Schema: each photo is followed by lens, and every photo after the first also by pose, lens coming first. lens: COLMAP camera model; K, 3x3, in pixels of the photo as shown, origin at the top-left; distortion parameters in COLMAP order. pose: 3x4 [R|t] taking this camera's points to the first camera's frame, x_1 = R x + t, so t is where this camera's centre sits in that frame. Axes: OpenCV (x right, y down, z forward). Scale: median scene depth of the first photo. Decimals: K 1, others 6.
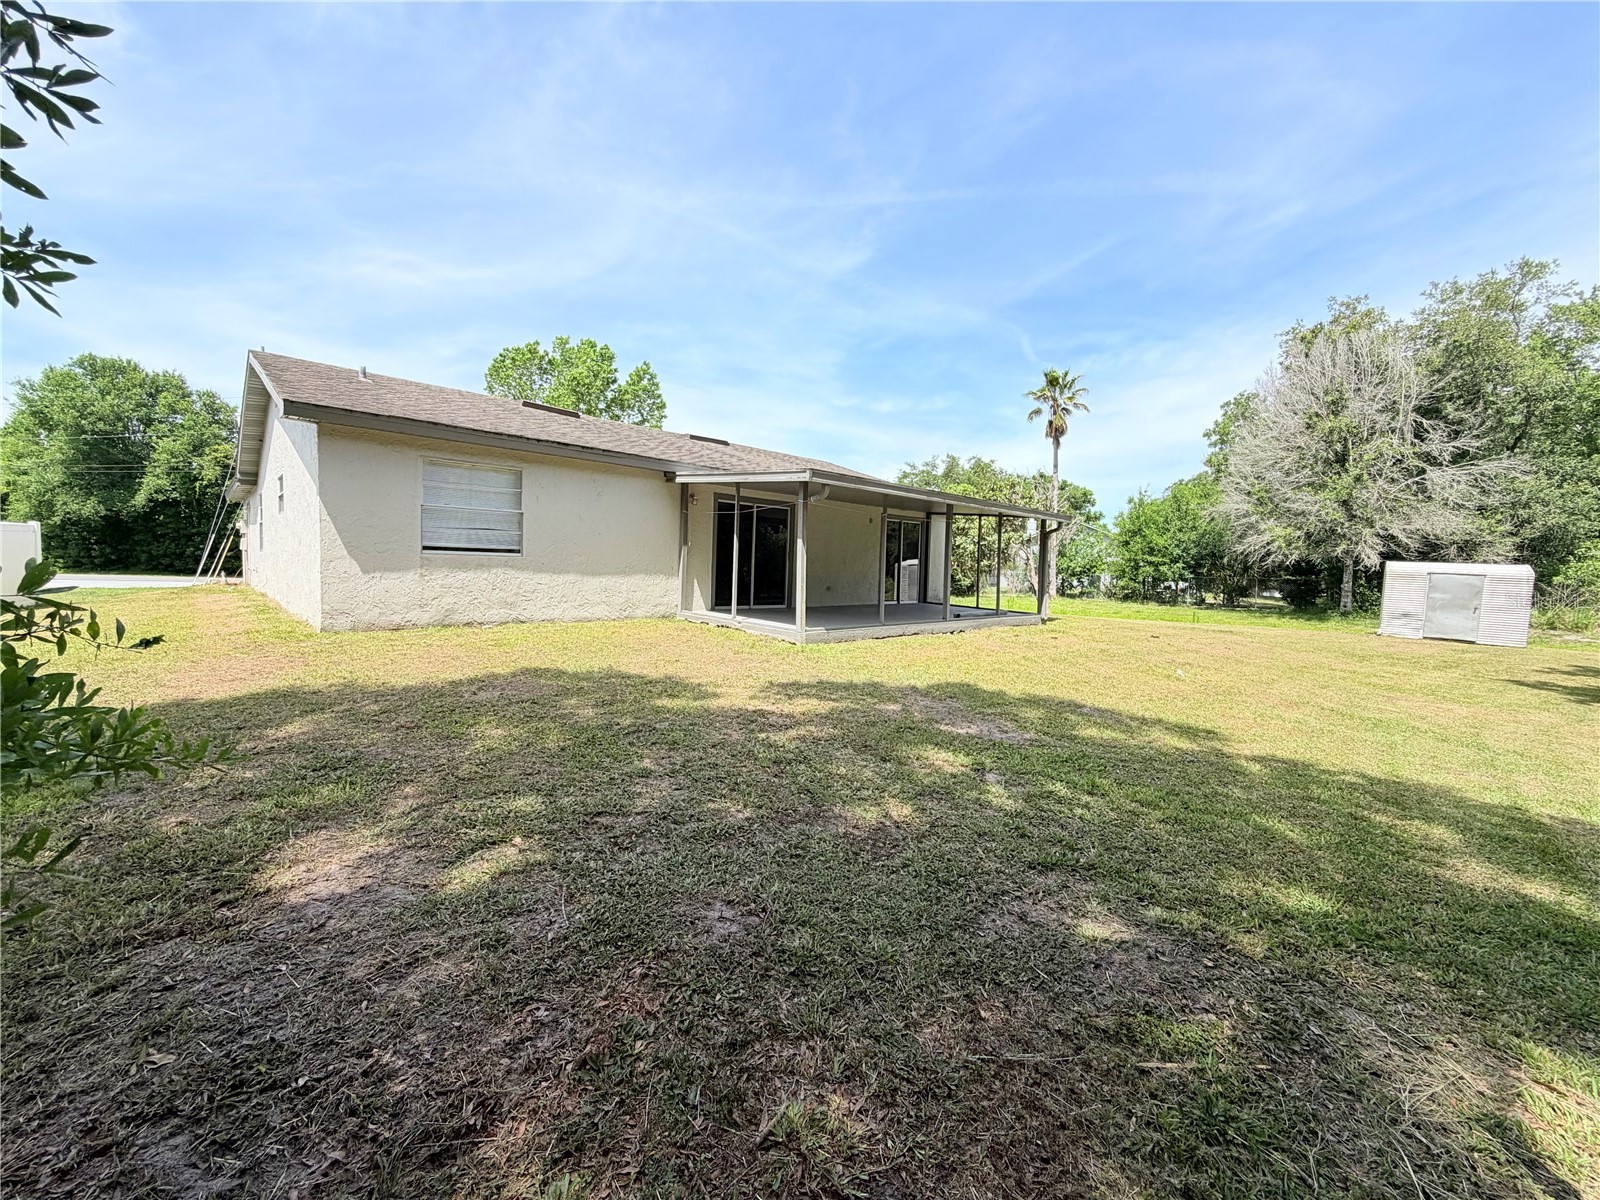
lens RADIAL K [[646.8, 0, 795.7], [0, 646.8, 612.5], [0, 0, 1]] dist [-0.001394, -0.000047]
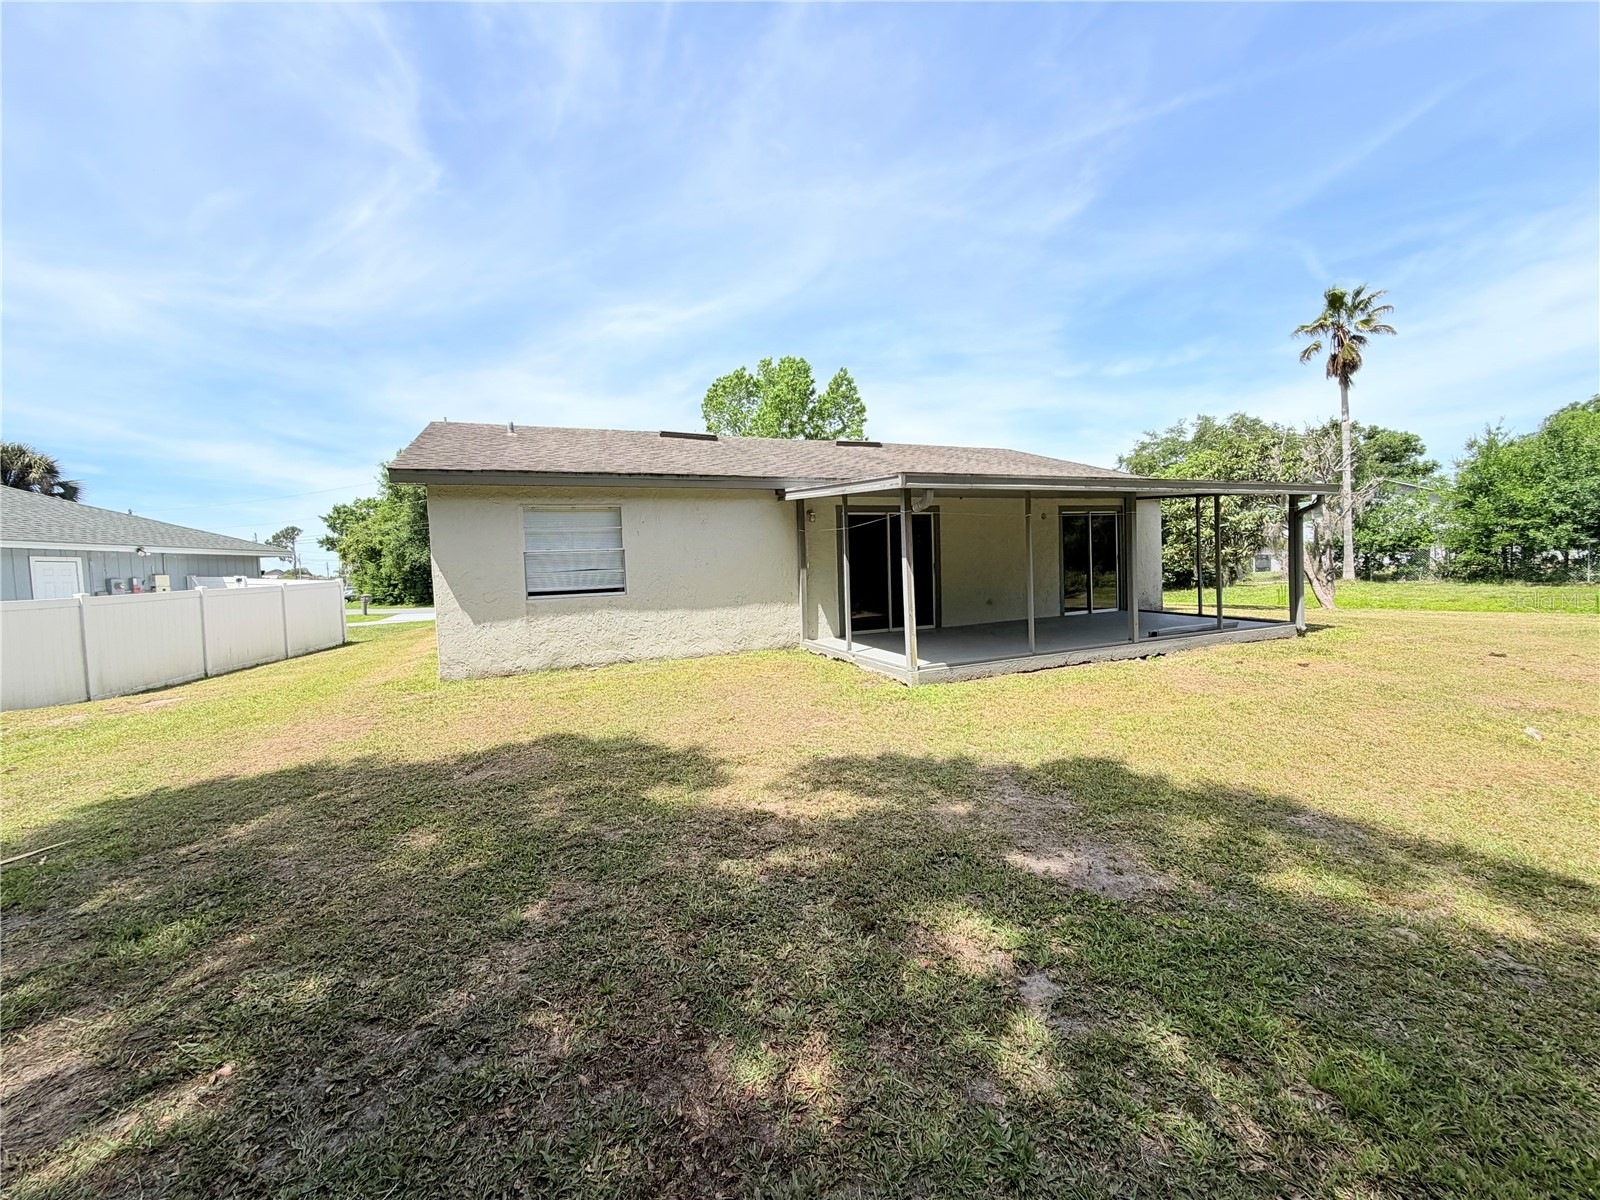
lens RADIAL K [[635.6, 0, 792.7], [0, 635.6, 631.9], [0, 0, 1]] dist [0.012304, -0.006873]
pose [[0.936401, -0.030456, -0.349609, 0.086616], [0.042252, 0.998764, 0.026160, -0.026872], [0.348380, -0.039268, 0.936531, 0.109346]]
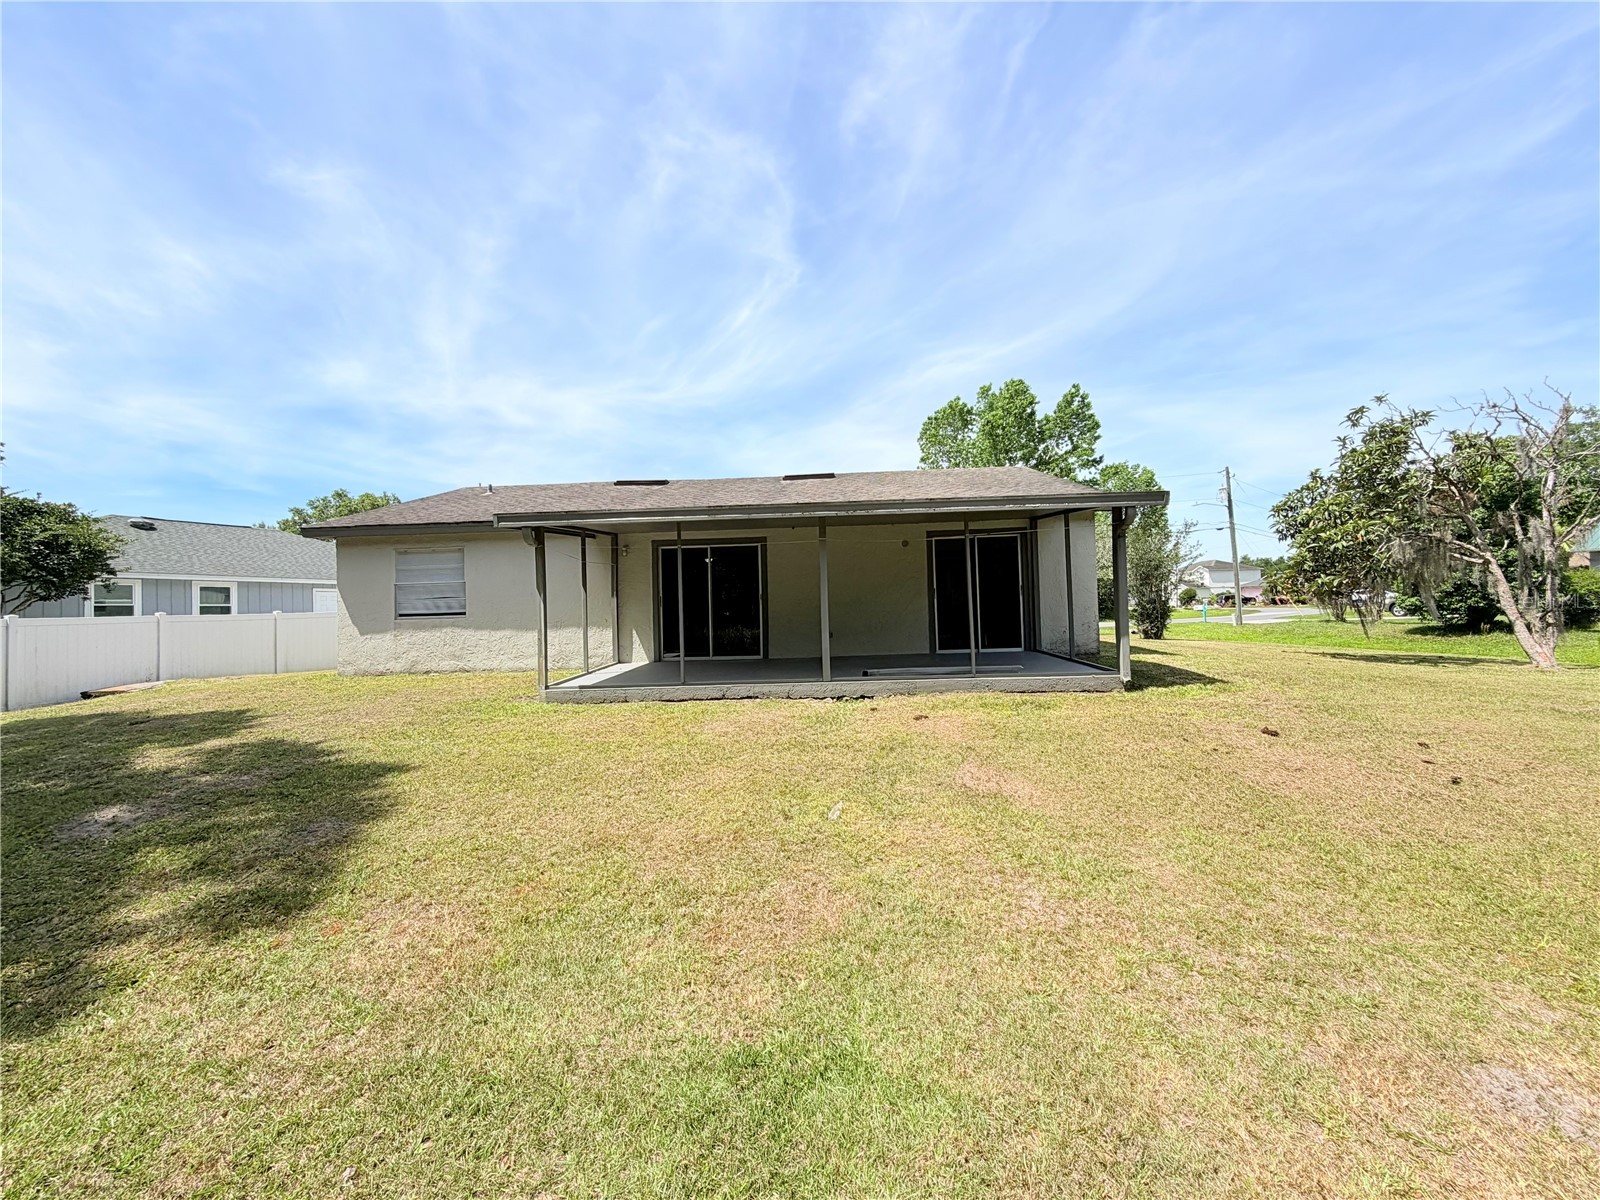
lens RADIAL K [[638.4, 0, 796.4], [0, 638.4, 601.8], [0, 0, 1]] dist [-0.000216, -0.000193]
pose [[0.686169, -0.055121, -0.725351, 0.519092], [-0.002535, 0.996938, -0.078158, -0.013847], [0.727438, 0.055468, 0.683928, 0.369665]]
